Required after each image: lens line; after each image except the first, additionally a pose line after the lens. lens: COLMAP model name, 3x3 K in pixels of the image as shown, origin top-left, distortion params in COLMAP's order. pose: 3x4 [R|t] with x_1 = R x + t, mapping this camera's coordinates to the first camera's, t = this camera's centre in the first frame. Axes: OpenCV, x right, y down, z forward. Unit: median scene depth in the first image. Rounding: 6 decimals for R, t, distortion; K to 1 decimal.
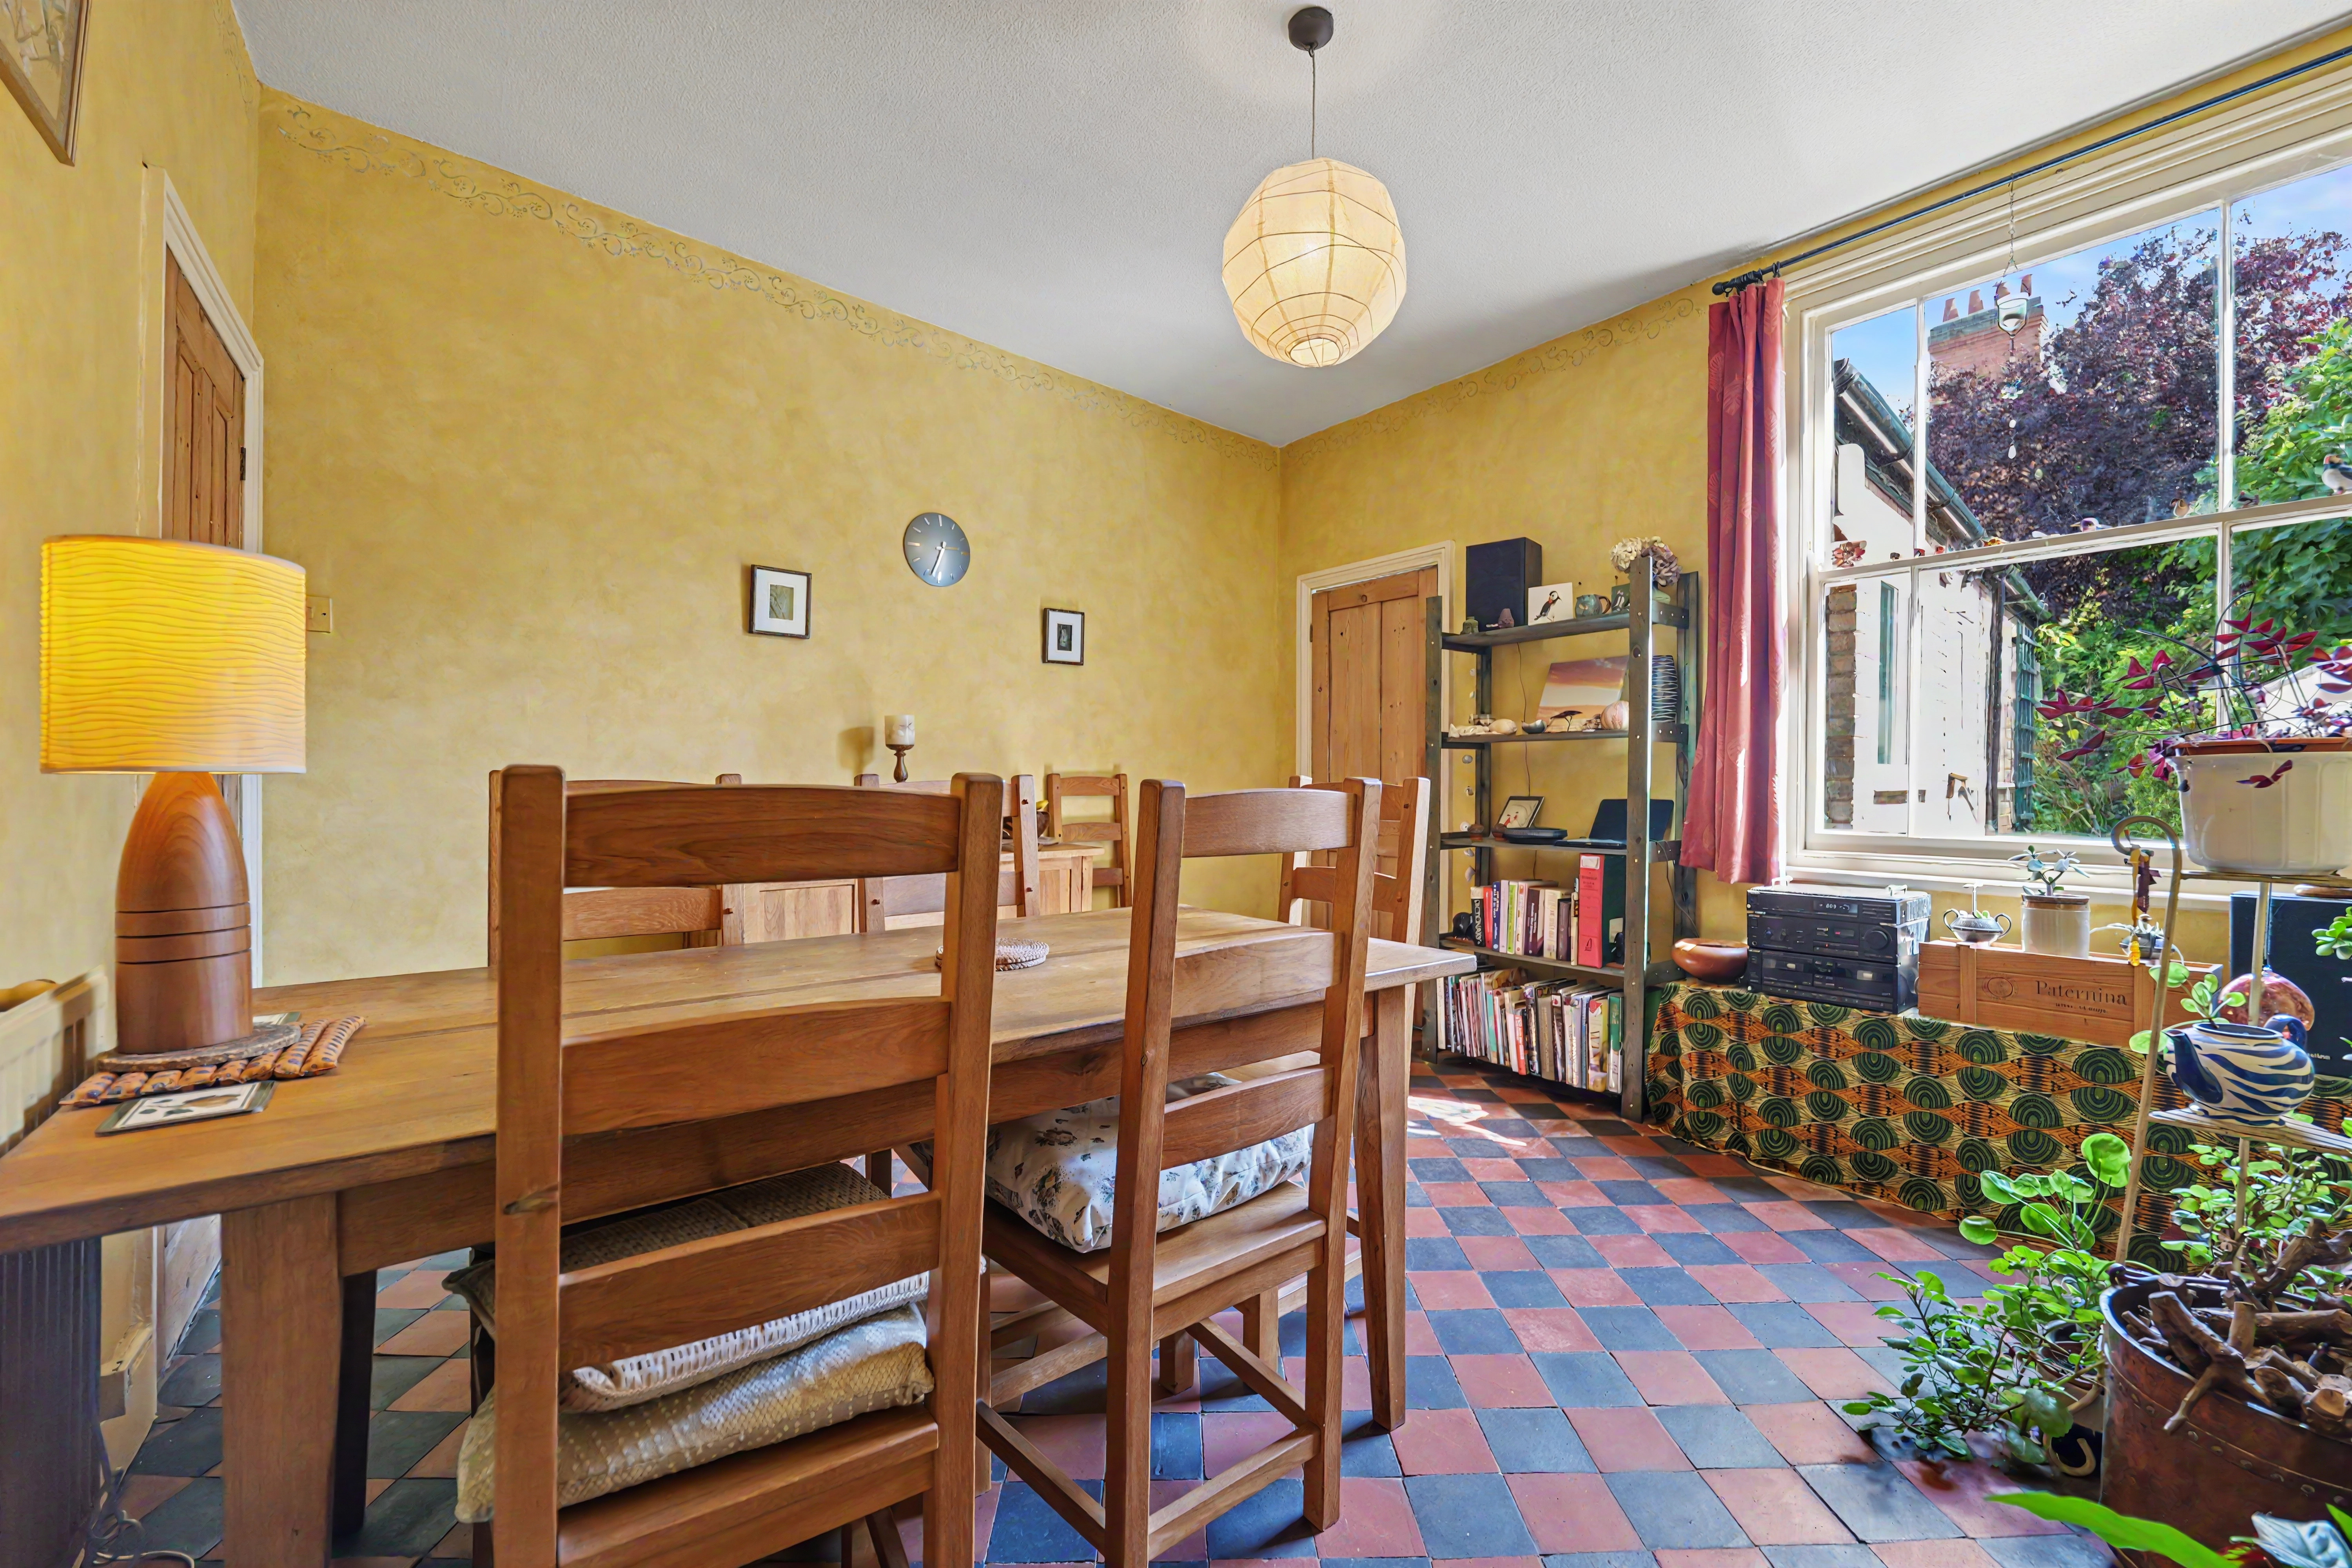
lens RADIAL K [[935.4, 0, 1175.2], [0, 935.4, 788.2], [0, 0, 1]] dist [-0.021115, 0.000029]
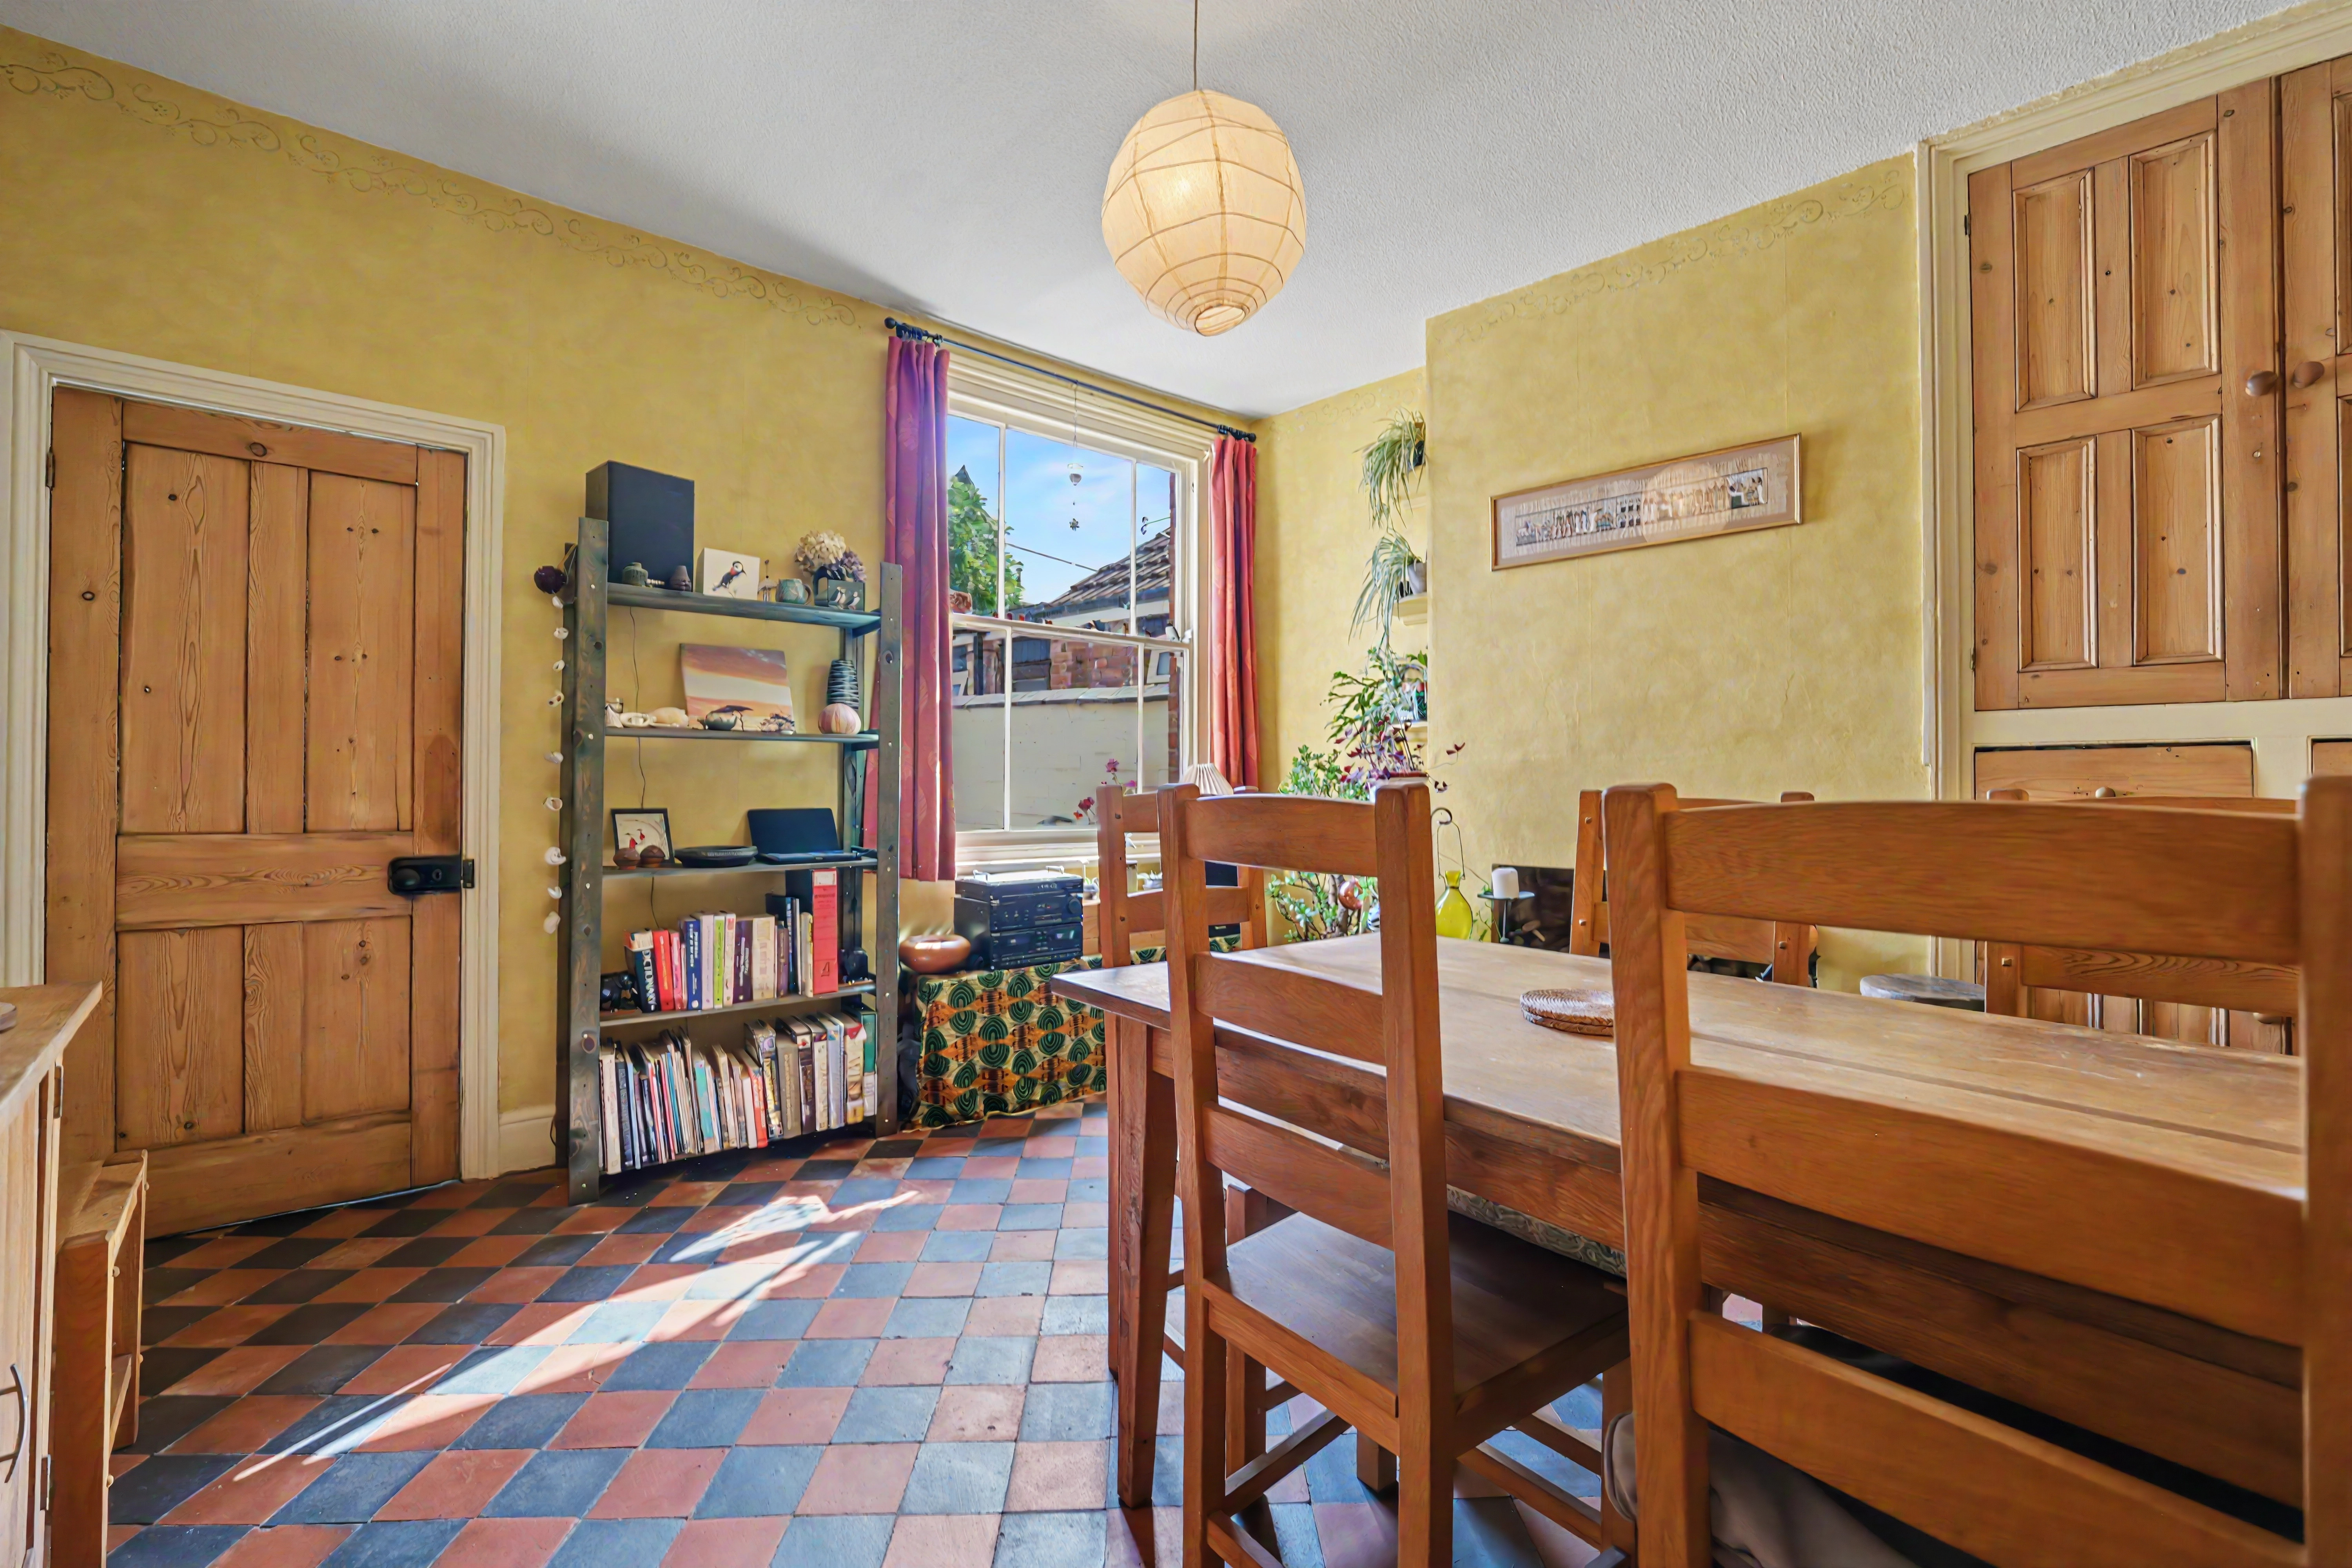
lens RADIAL K [[950.6, 0, 1186.9], [0, 950.6, 781.8], [0, 0, 1]] dist [-0.012616, 0.000105]
pose [[-0.021331, 0.004364, 0.999763, -0.497938], [0.005001, 0.999978, -0.004259, -0.009010], [-0.999760, 0.004909, -0.021352, 0.680439]]
